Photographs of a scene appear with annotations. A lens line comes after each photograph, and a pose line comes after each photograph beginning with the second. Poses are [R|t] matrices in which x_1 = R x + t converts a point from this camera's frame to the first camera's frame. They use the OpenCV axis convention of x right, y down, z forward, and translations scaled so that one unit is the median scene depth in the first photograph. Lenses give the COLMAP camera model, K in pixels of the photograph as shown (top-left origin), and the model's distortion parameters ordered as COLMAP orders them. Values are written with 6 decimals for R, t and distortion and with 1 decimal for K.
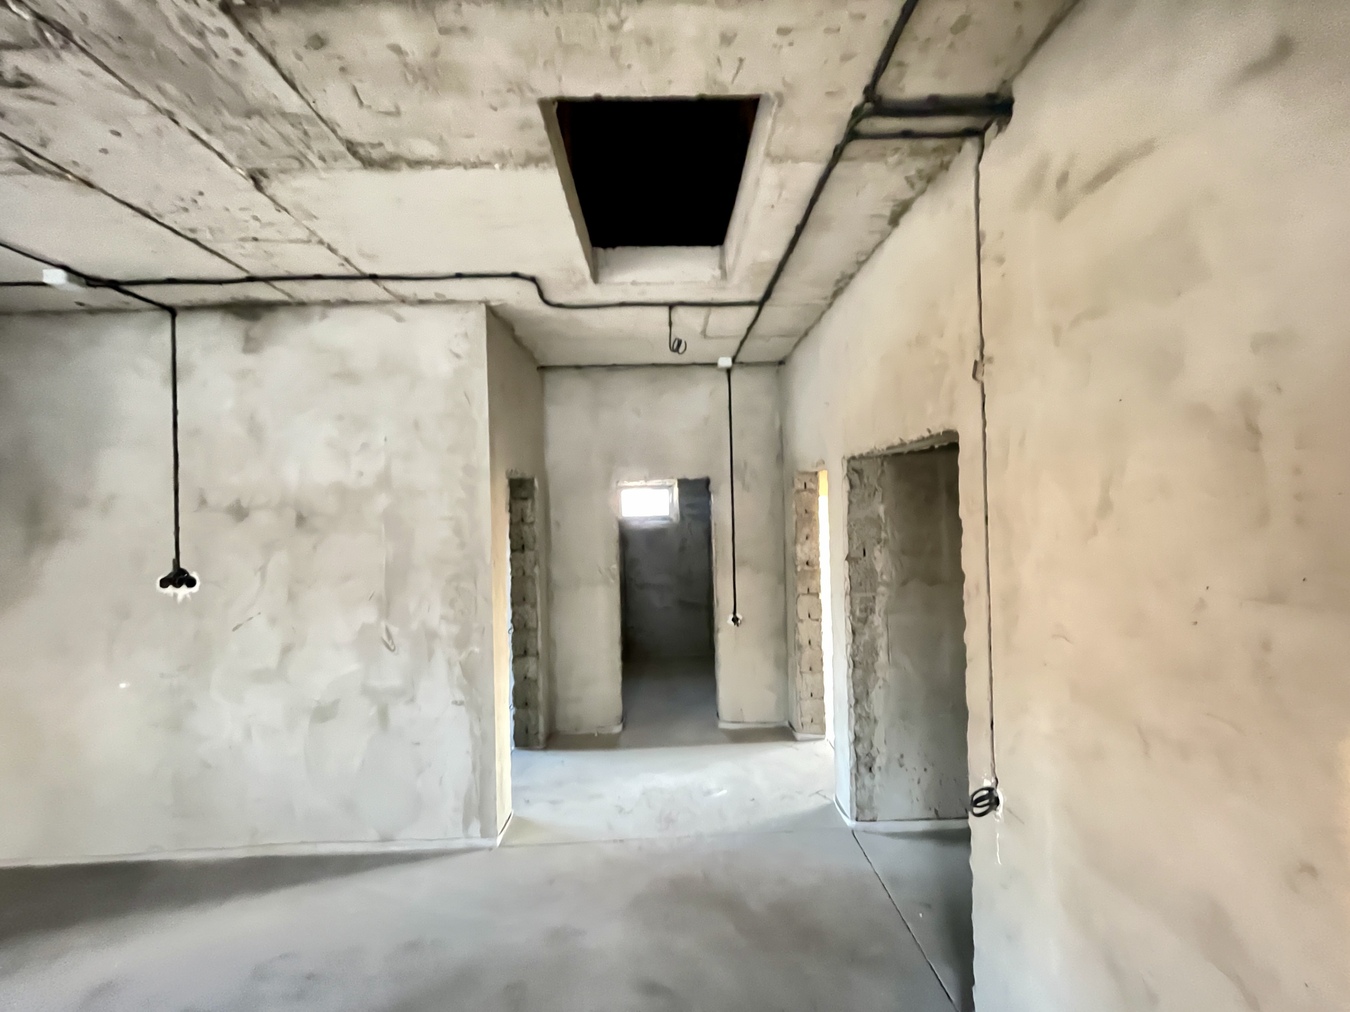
lens RADIAL K [[541.7, 0, 675.0], [0, 541.7, 506.0], [0, 0, 1]] dist [-0.000428, -0.000030]
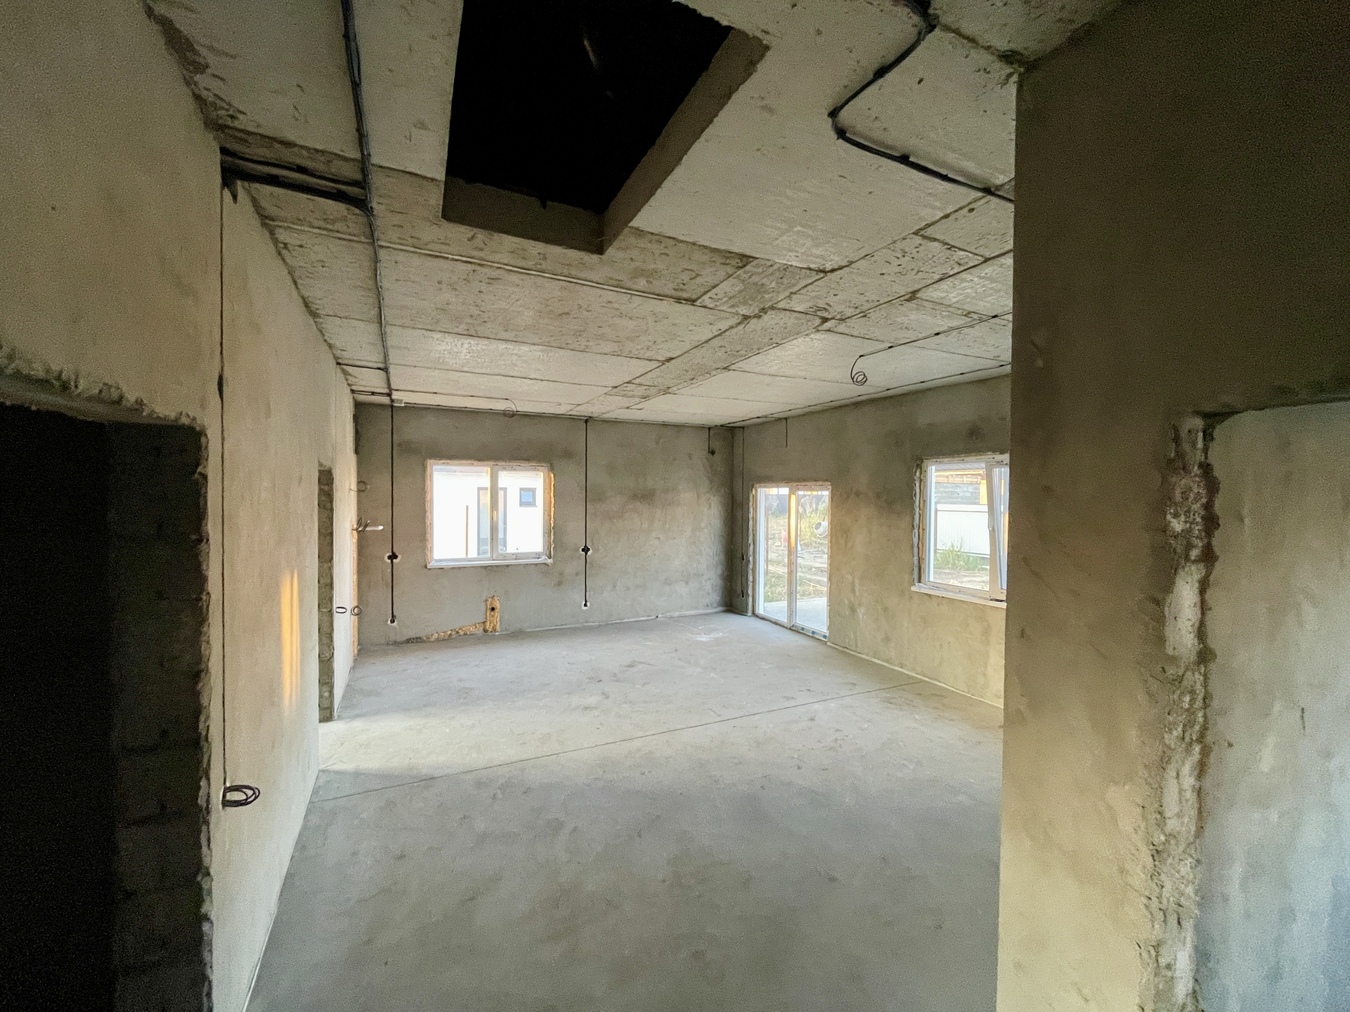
lens RADIAL K [[541.7, 0, 675.0], [0, 541.7, 506.0], [0, 0, 1]] dist [-0.000428, -0.000030]
pose [[-0.910530, 0.018403, -0.413032, 0.204764], [0.005032, 0.999428, 0.033436, -0.041629], [0.413411, 0.028366, -0.910102, 2.261545]]
